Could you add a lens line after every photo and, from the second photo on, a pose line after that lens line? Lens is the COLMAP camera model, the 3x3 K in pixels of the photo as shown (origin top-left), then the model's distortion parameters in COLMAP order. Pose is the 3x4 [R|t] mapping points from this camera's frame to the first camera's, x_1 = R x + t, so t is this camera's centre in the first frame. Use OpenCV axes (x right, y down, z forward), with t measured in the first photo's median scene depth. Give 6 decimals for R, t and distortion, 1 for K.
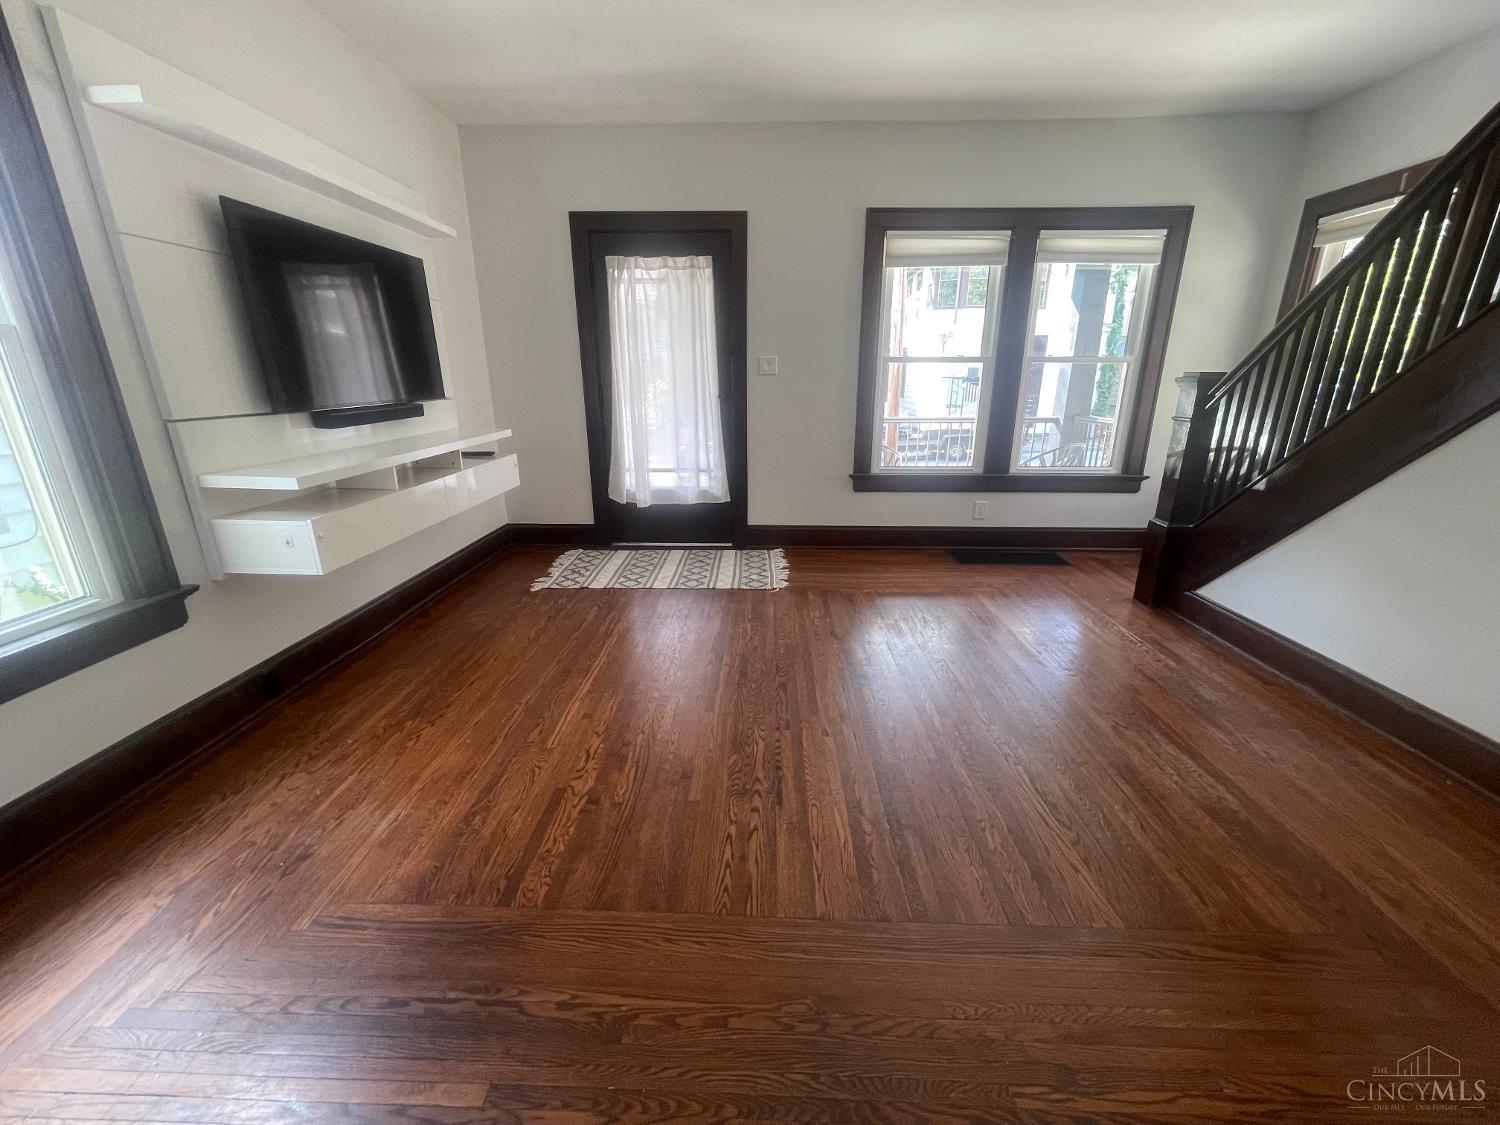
lens RADIAL K [[609.1, 0, 747.9], [0, 609.1, 562.9], [0, 0, 1]] dist [-0.002039, -0.000075]
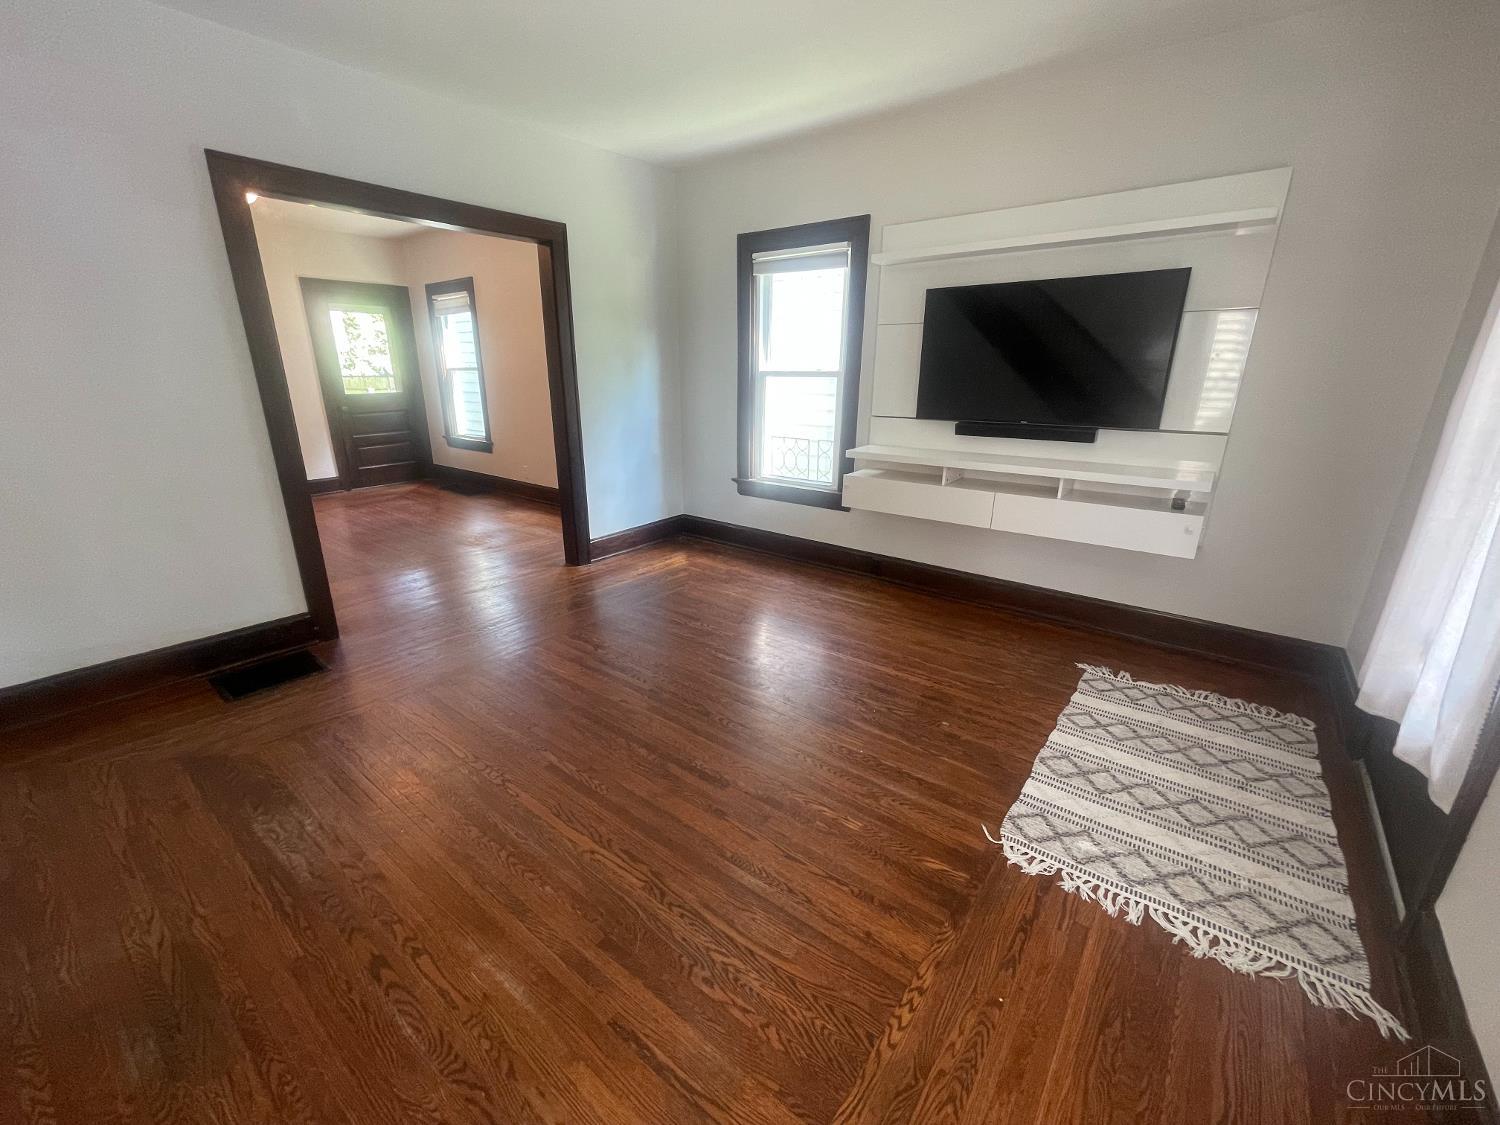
lens RADIAL K [[609.1, 0, 763.0], [0, 609.1, 569.7], [0, 0, 1]] dist [-0.002039, -0.000075]
pose [[-0.580897, 0.247536, -0.775425, 0.487912], [-0.248945, 0.852963, 0.458782, -0.326718], [0.774974, 0.459543, -0.433861, 0.944240]]
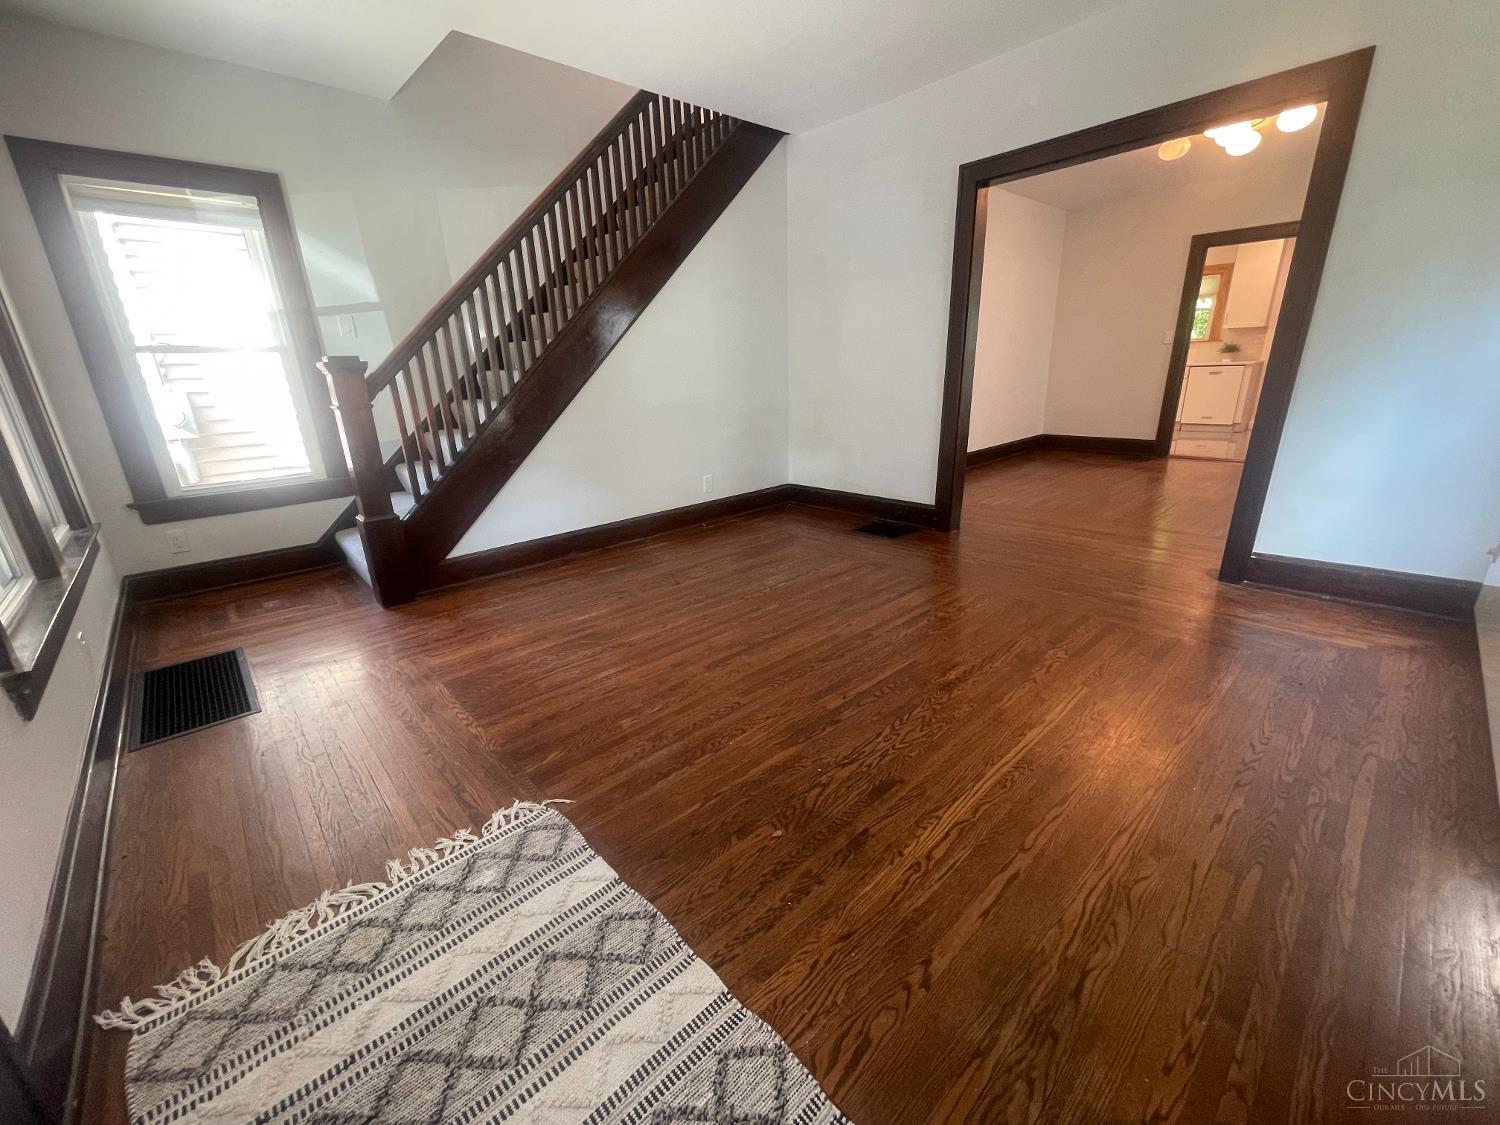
lens RADIAL K [[609.1, 0, 747.8], [0, 609.1, 564.1], [0, 0, 1]] dist [-0.002039, -0.000075]
pose [[-0.700684, -0.196916, 0.685760, -0.332631], [0.244636, 0.836583, 0.490185, -0.292640], [-0.670221, 0.511226, -0.538007, 1.030594]]
